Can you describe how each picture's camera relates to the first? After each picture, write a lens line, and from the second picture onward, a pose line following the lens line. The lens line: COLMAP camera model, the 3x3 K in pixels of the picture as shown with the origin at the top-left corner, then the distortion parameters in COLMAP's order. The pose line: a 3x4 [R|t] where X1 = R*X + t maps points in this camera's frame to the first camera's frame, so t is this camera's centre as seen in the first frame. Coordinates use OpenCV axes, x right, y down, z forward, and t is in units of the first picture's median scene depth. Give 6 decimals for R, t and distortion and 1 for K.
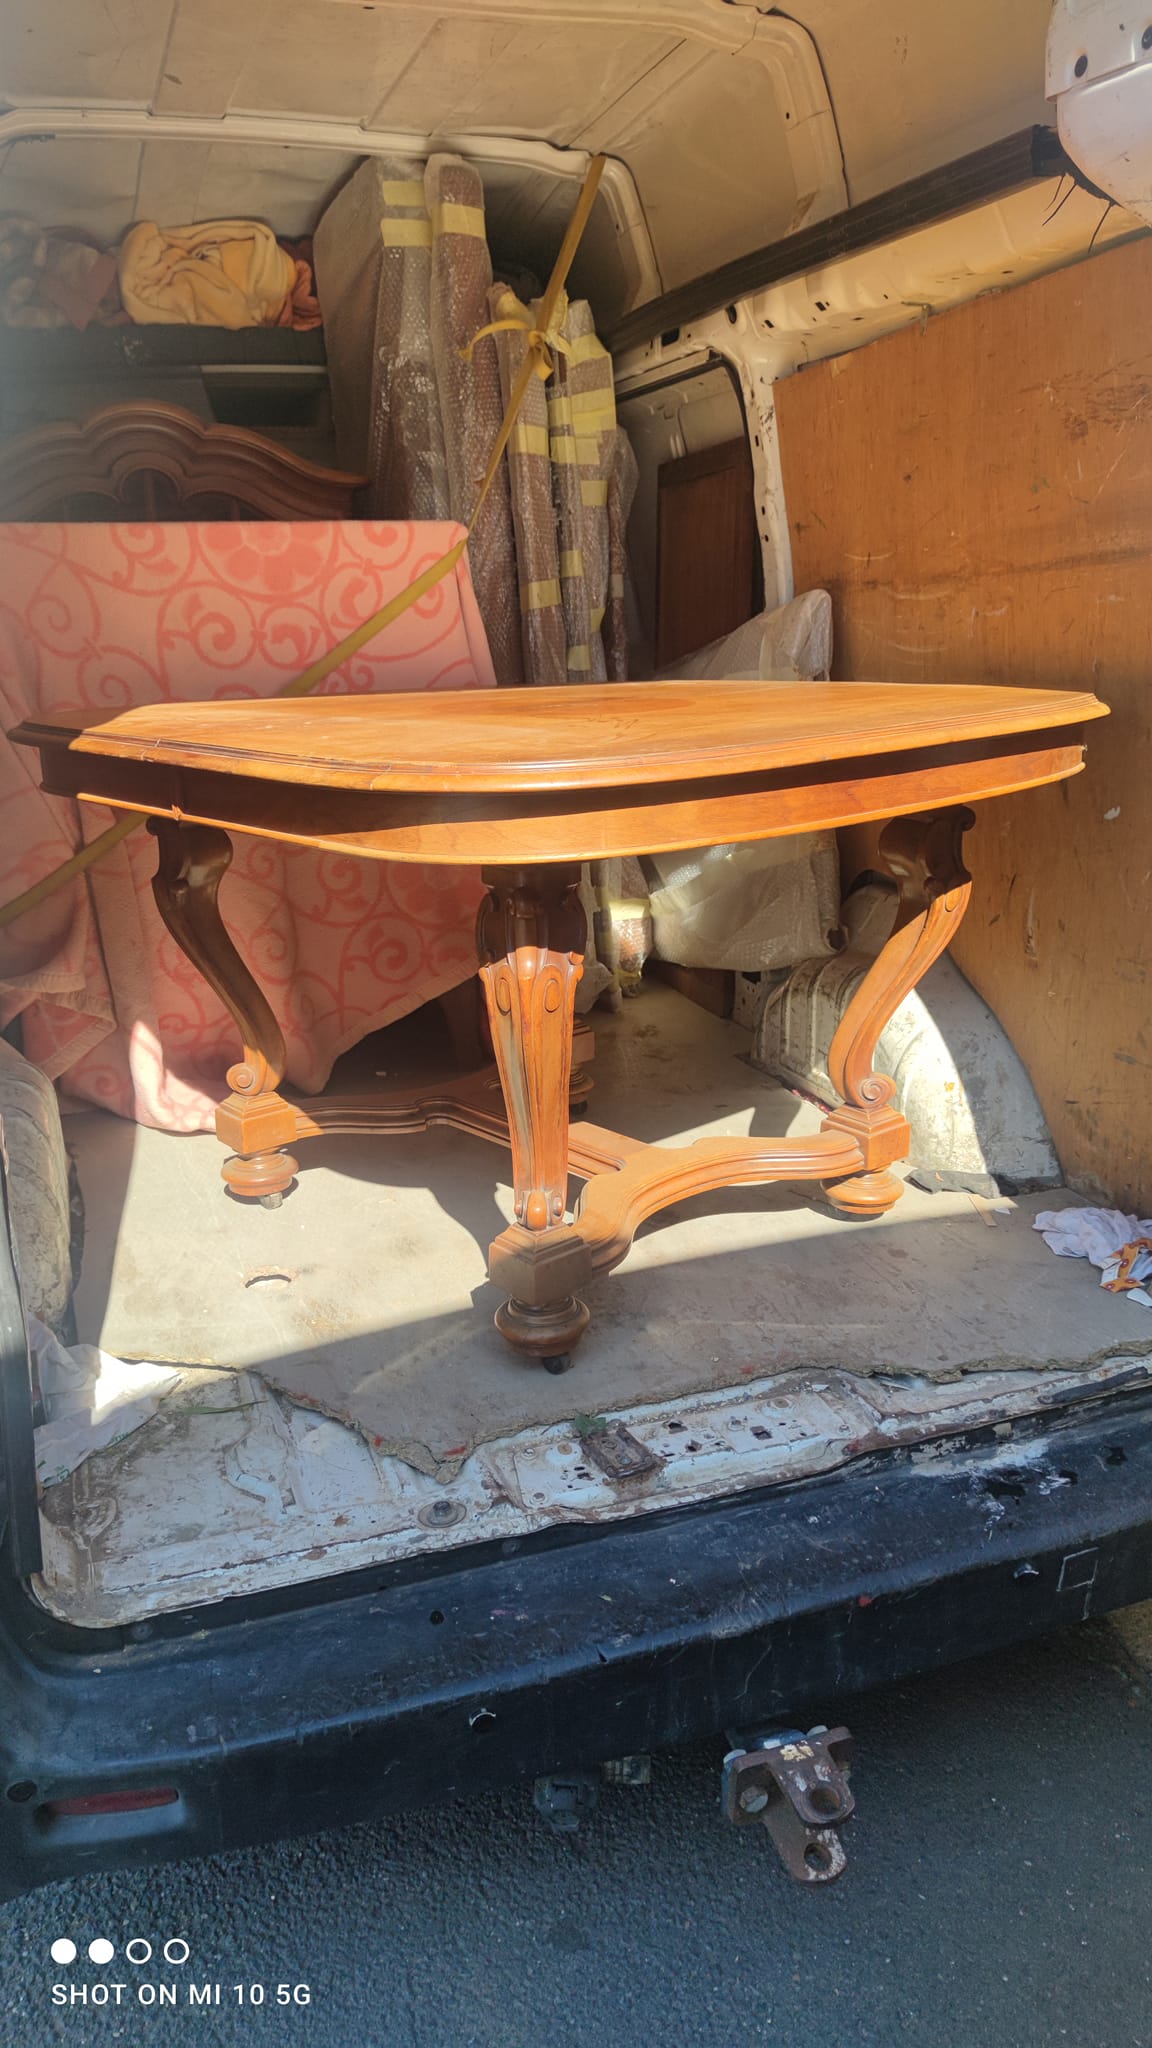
lens RADIAL K [[1522.0, 0, 572.7], [0, 1522.0, 1012.4], [0, 0, 1]] dist [0.060288, -0.058871]
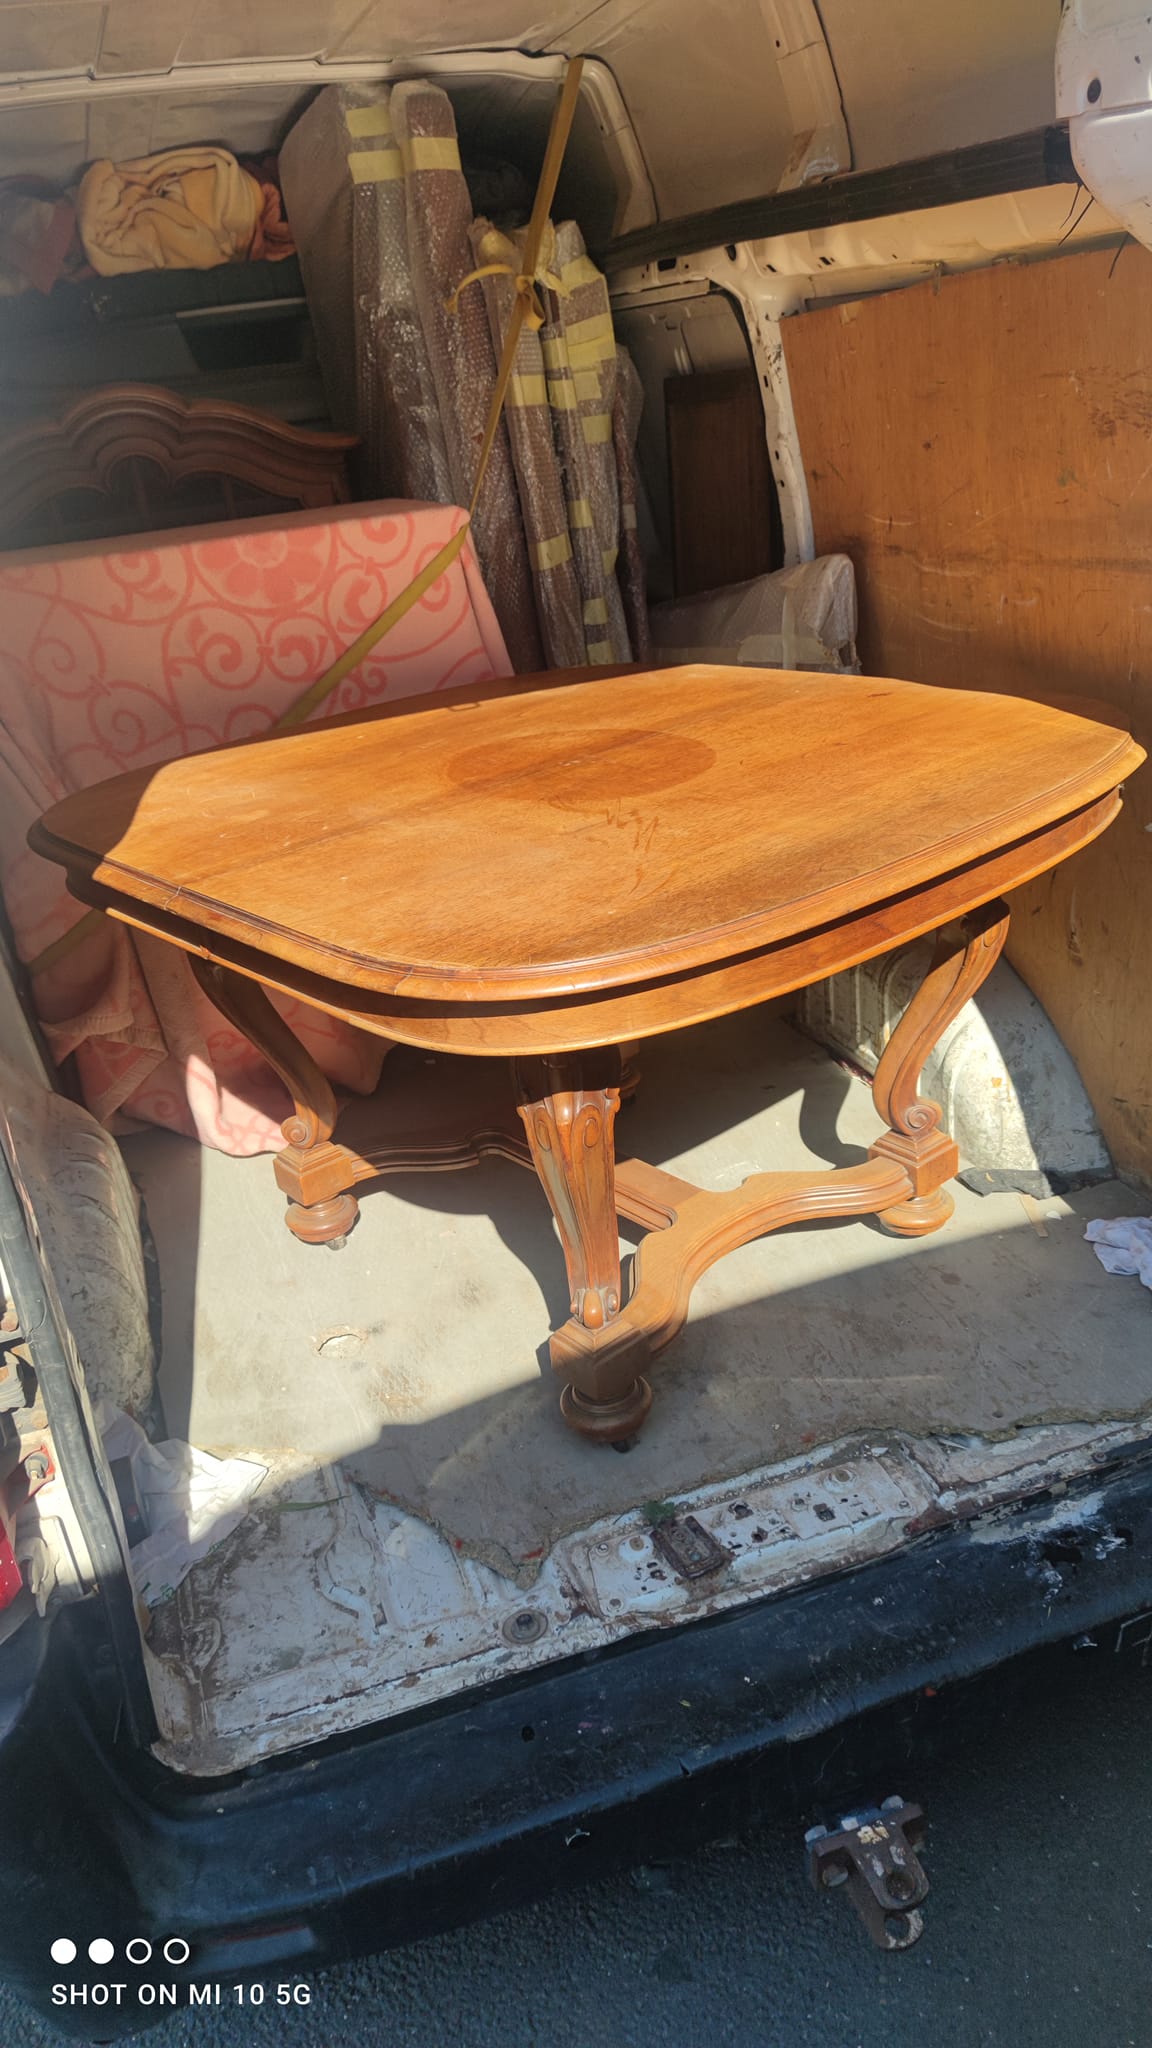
lens RADIAL K [[1522.0, 0, 572.0], [0, 1522.0, 1015.5], [0, 0, 1]] dist [0.060288, -0.058871]
pose [[0.996531, -0.072503, -0.040849, 0.014103], [0.077604, 0.986884, 0.141554, -0.158944], [0.030051, -0.144233, 0.989087, 0.009032]]
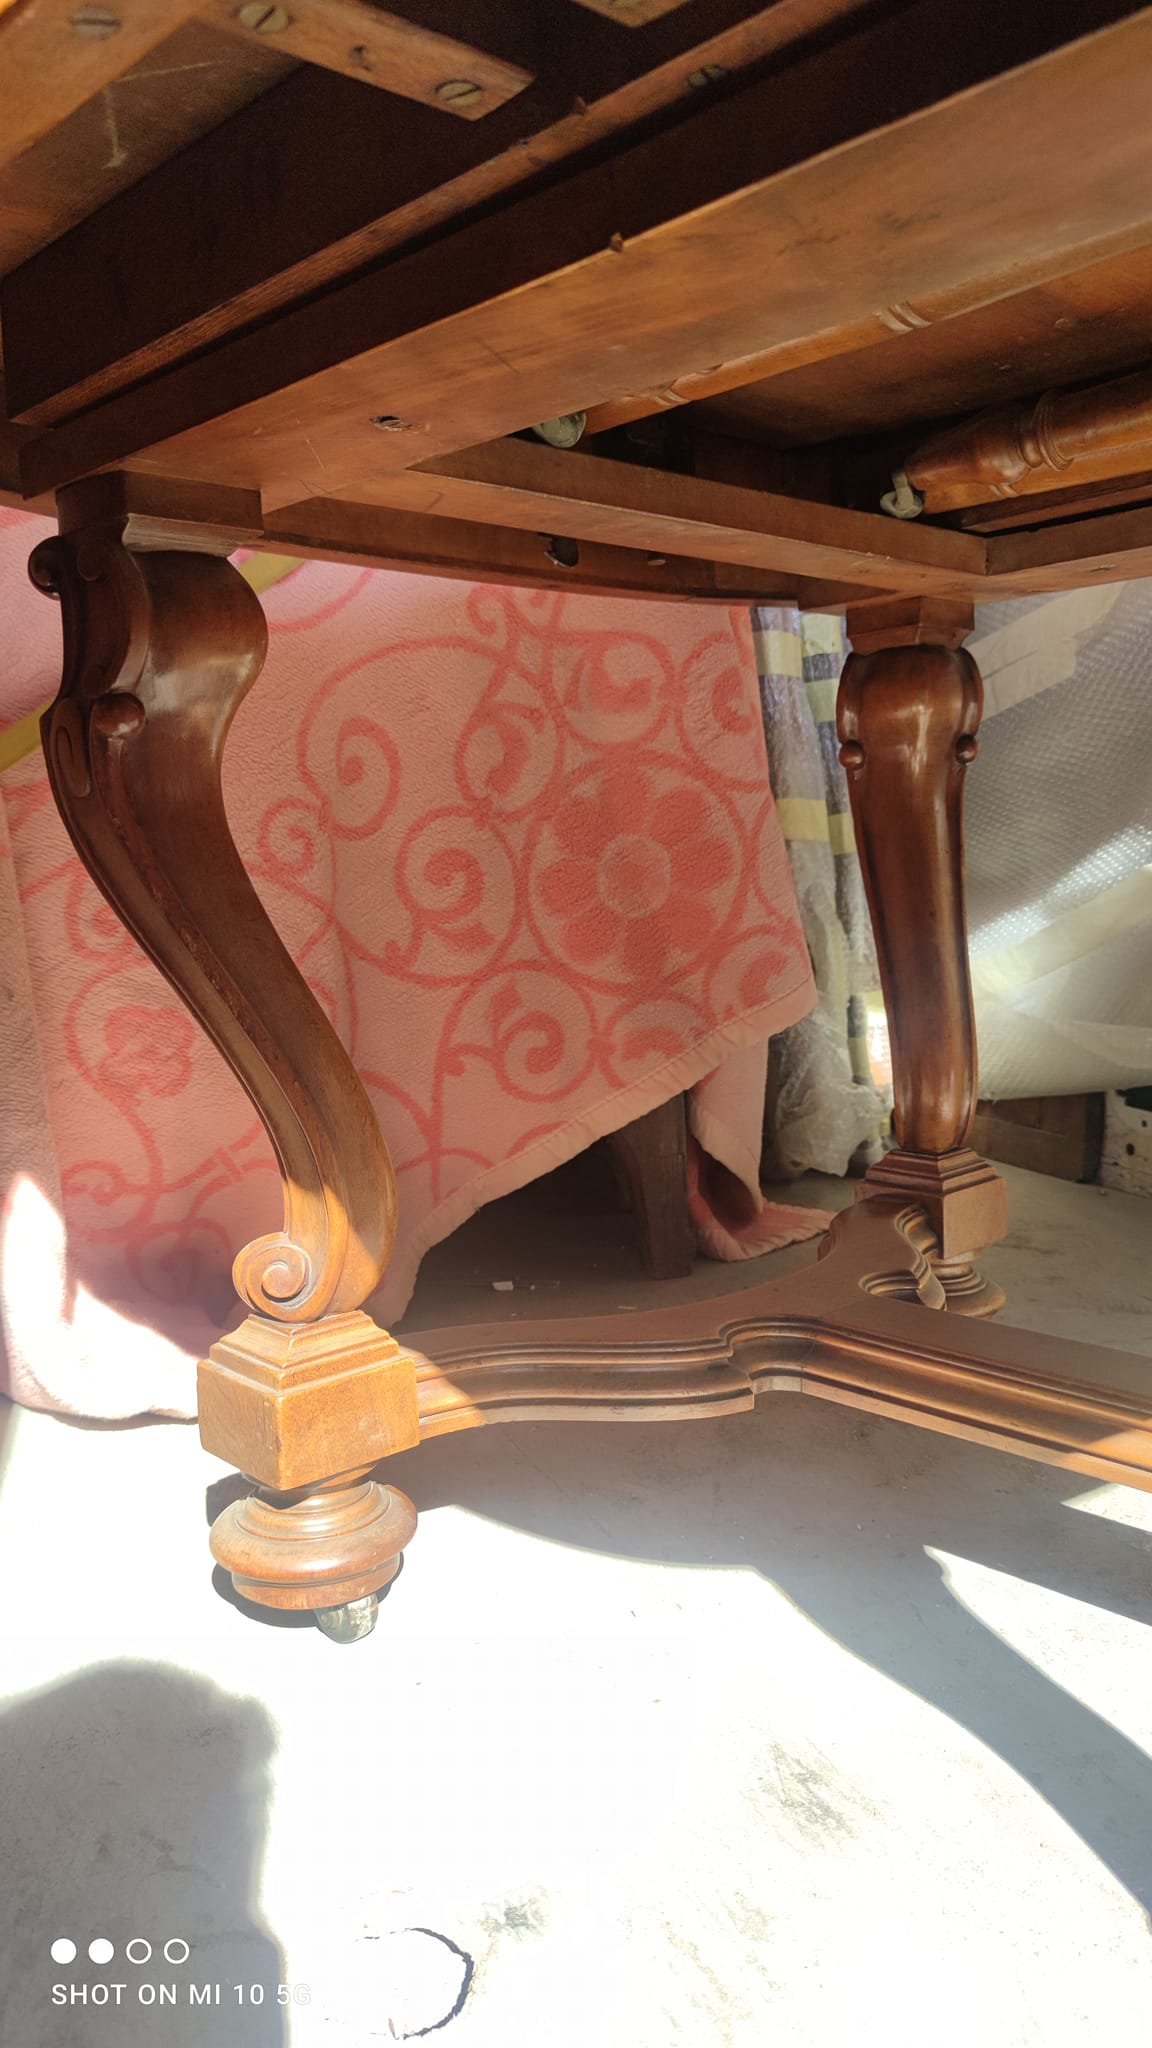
lens RADIAL K [[1522.0, 0, 585.3], [0, 1522.0, 1047.6], [0, 0, 1]] dist [0.060288, -0.058871]
pose [[0.998689, -0.010260, 0.050151, -0.155997], [0.016974, 0.990654, -0.135342, 0.038936], [-0.048293, 0.136015, 0.989529, 0.609074]]
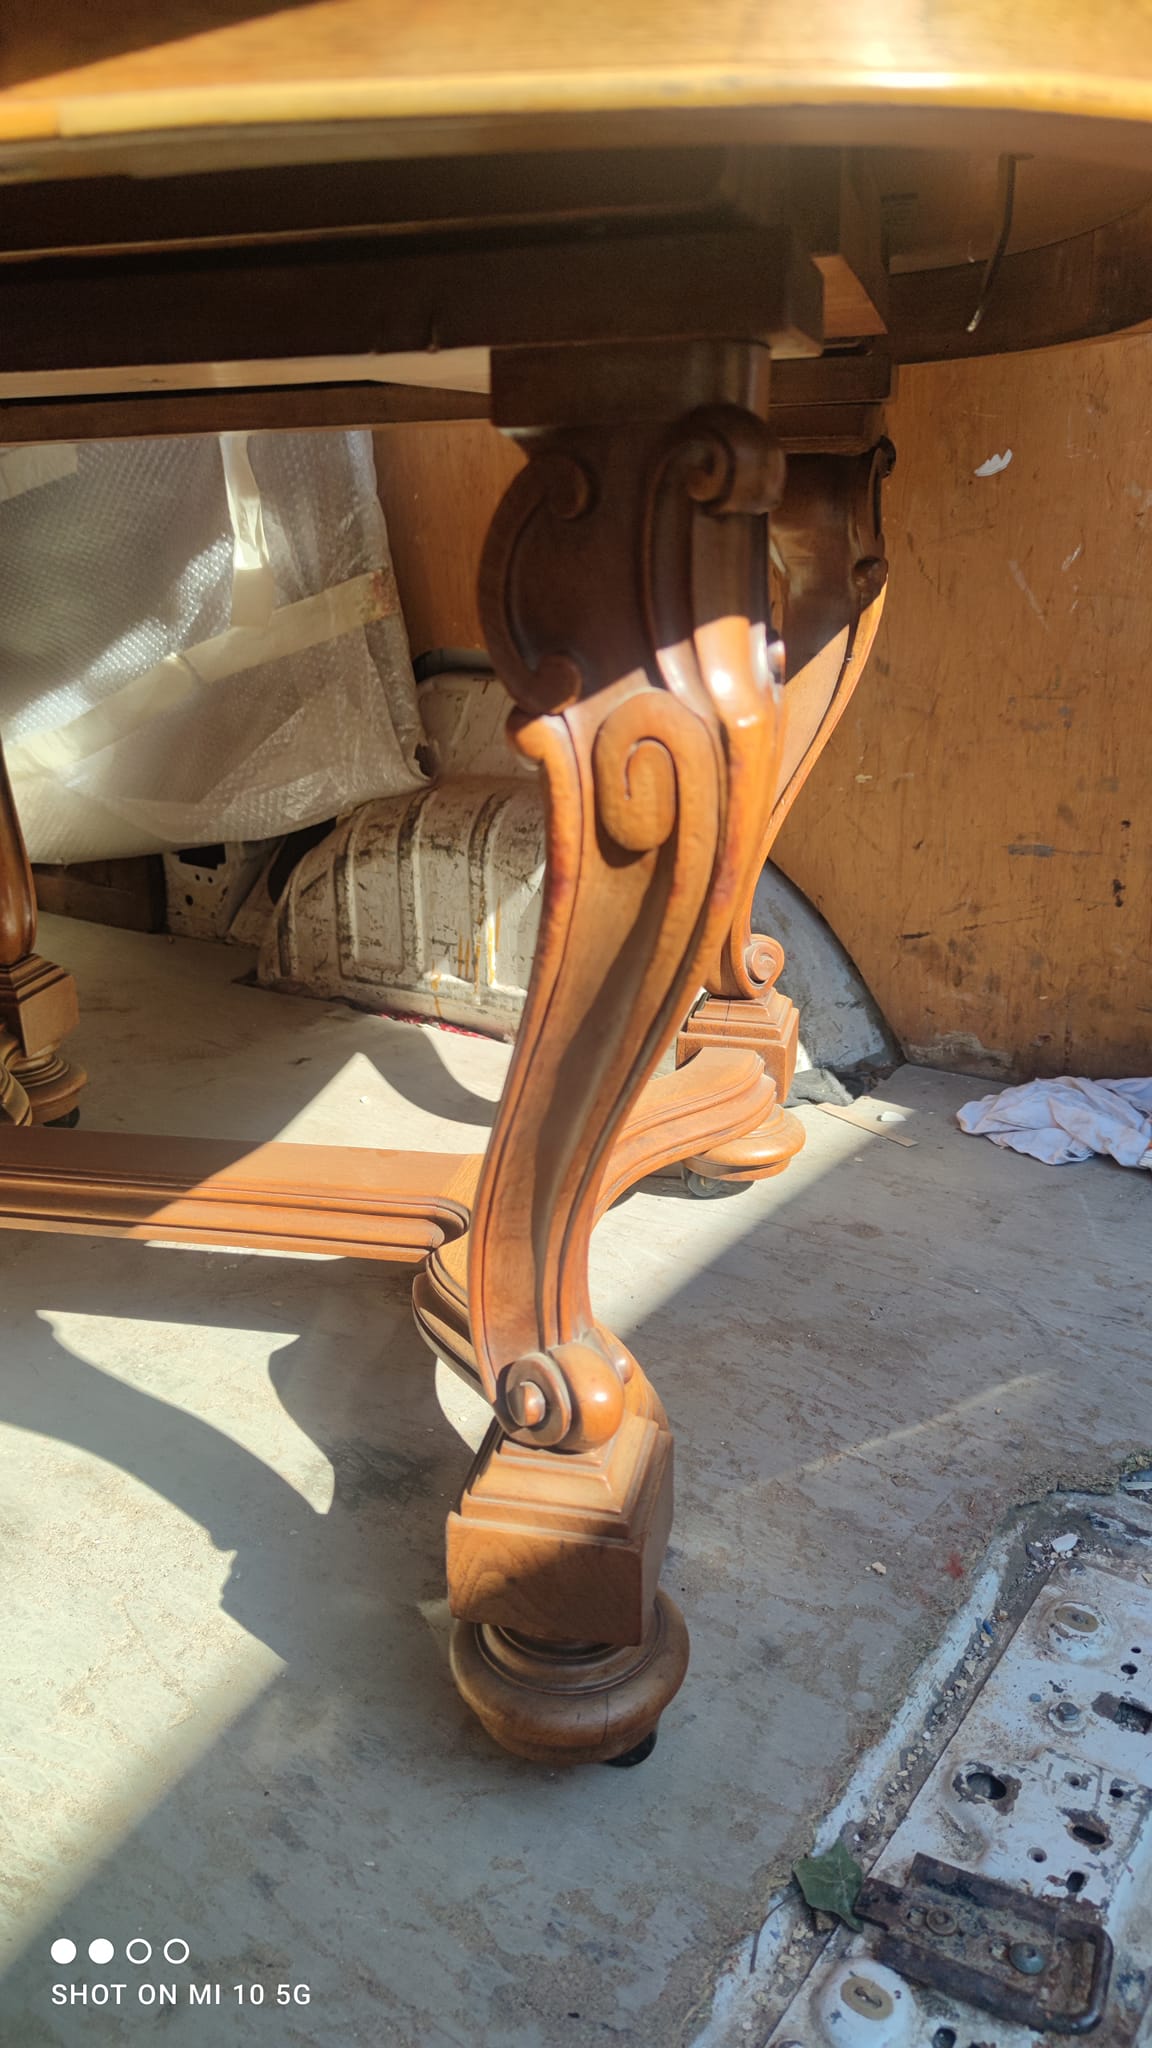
lens RADIAL K [[1522.0, 0, 554.2], [0, 1522.0, 999.6], [0, 0, 1]] dist [0.060288, -0.058871]
pose [[0.817664, -0.187908, 0.544166, -0.162345], [0.162935, 0.982119, 0.094313, -0.002198], [-0.552158, 0.011547, 0.833660, 0.514531]]
